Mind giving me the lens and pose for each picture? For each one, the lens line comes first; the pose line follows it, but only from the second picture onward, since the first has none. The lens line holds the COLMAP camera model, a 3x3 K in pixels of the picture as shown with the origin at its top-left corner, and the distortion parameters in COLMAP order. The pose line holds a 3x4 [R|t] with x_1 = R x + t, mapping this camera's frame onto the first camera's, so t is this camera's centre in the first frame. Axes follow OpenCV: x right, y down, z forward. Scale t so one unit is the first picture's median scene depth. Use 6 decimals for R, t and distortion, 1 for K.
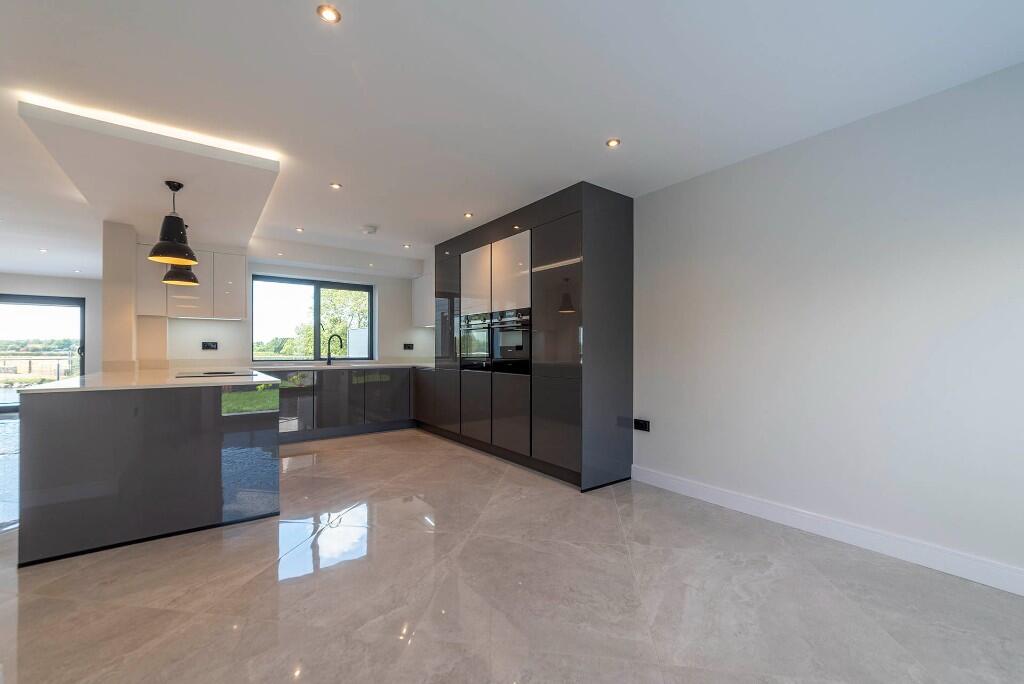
lens RADIAL K [[421.0, 0, 513.8], [0, 421.0, 349.3], [0, 0, 1]] dist [0.000039, 0.000113]
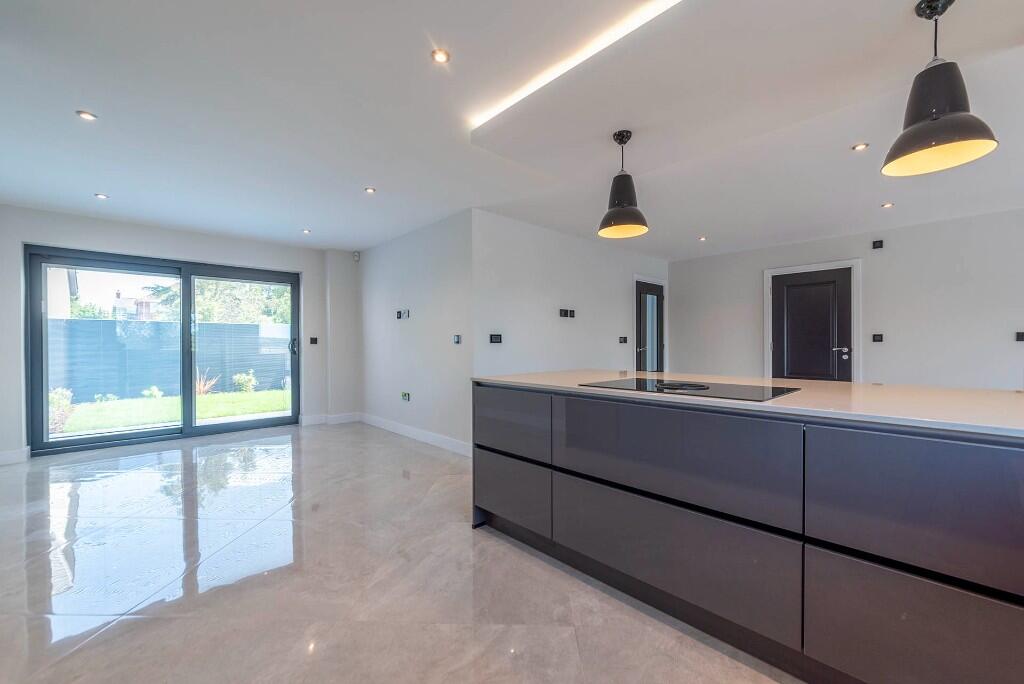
lens RADIAL K [[413.7, 0, 512.1], [0, 413.7, 346.5], [0, 0, 1]] dist [-0.002365, -0.000198]
pose [[-0.993644, 0.003174, -0.112523, -0.281529], [0.002606, 0.999983, 0.005195, 0.002088], [0.112537, 0.004869, -0.993636, 0.971054]]
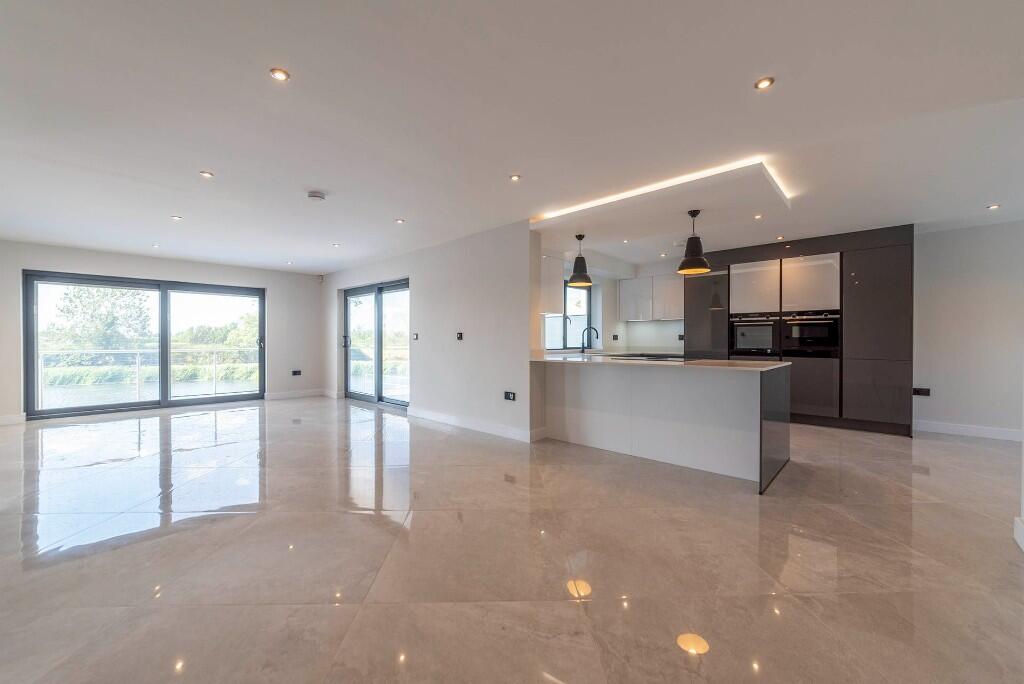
lens RADIAL K [[408.7, 0, 512.0], [0, 408.7, 342.0], [0, 0, 1]] dist [-0.002407, 0.000121]
pose [[0.982276, -0.001257, 0.187435, -0.880007], [0.000557, 0.999993, 0.003786, 0.001598], [-0.187438, -0.003615, 0.982270, -0.073290]]
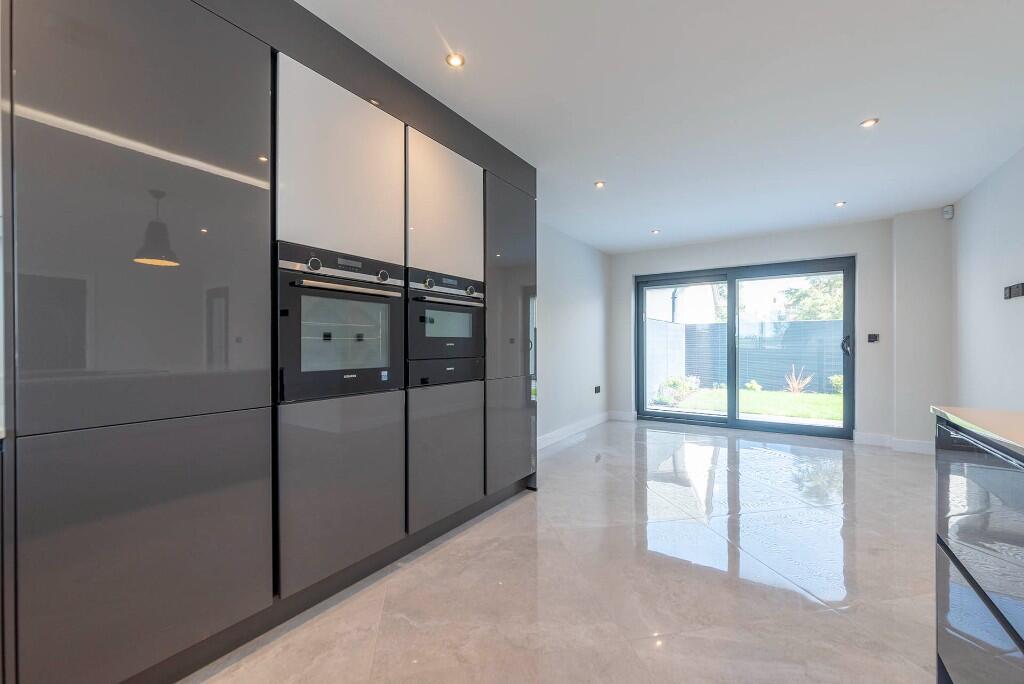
lens RADIAL K [[413.7, 0, 512.1], [0, 413.7, 346.5], [0, 0, 1]] dist [-0.002365, -0.000198]
pose [[-0.332381, -0.003963, 0.943137, -0.430279], [0.002706, 0.999983, 0.005156, 0.002133], [-0.943141, 0.004266, -0.332365, 0.824511]]
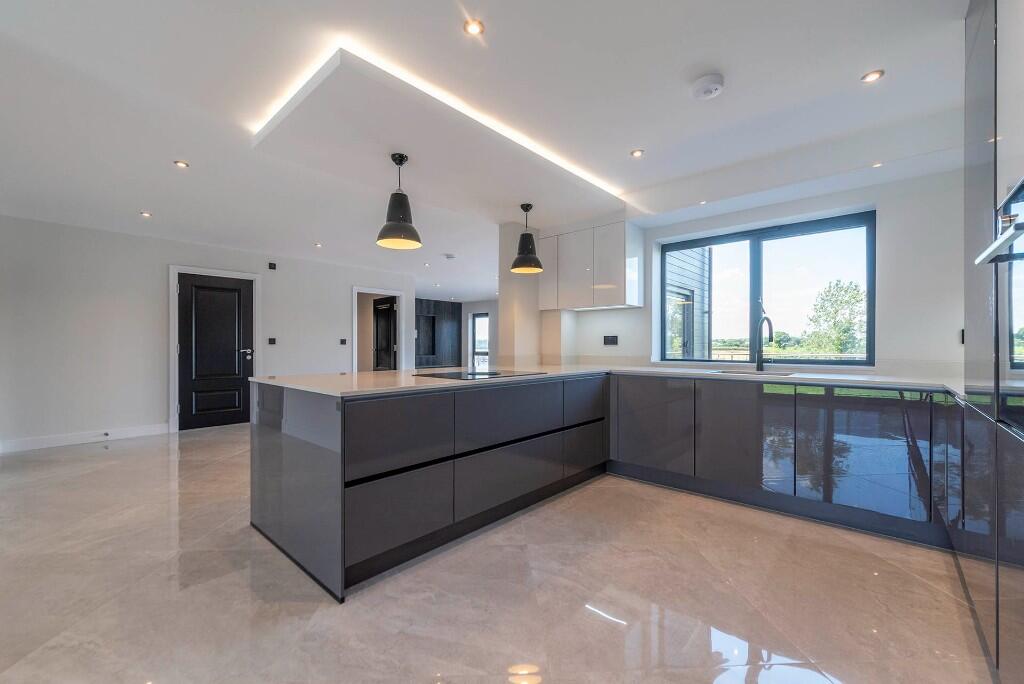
lens RADIAL K [[418.6, 0, 507.6], [0, 418.6, 344.9], [0, 0, 1]] dist [-0.001869, -0.000097]
pose [[0.190036, -0.001844, -0.981775, 0.056490], [0.000624, 0.999998, -0.001758, 0.002179], [0.981777, -0.000279, 0.190037, 0.582852]]
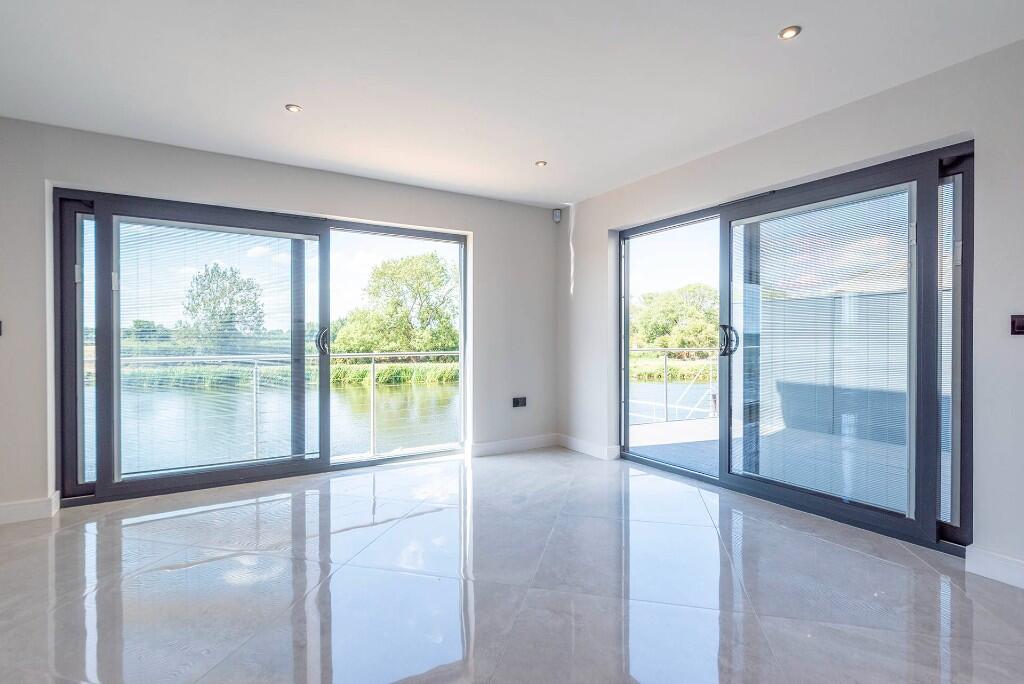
lens RADIAL K [[496.0, 0, 512.0], [0, 496.0, 342.0], [0, 0, 1]] dist [0.000011, -0.000209]
pose [[0.997375, -0.002641, -0.072367, -1.285335], [0.003199, 0.999966, 0.007604, 0.002624], [0.072345, -0.007816, 0.997349, 0.572284]]
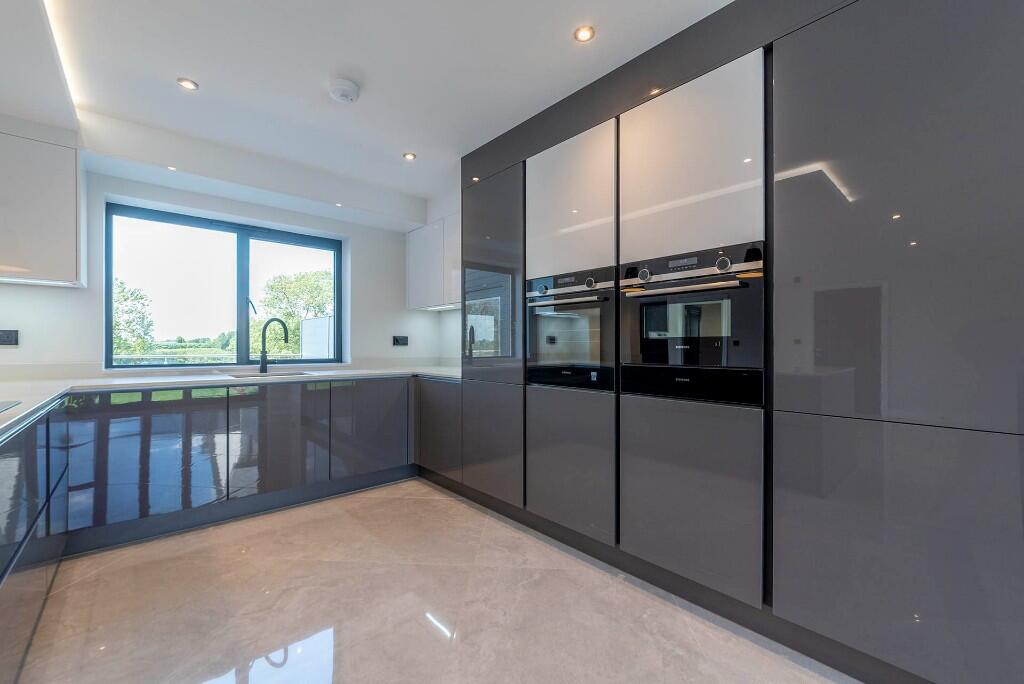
lens RADIAL K [[422.1, 0, 512.8], [0, 422.1, 345.9], [0, 0, 1]] dist [-0.000550, 0.000013]
pose [[0.996238, 0.000033, 0.086658, -0.164551], [0.000016, 1.000000, -0.000573, 0.001444], [-0.086658, 0.000572, 0.996238, 0.431611]]
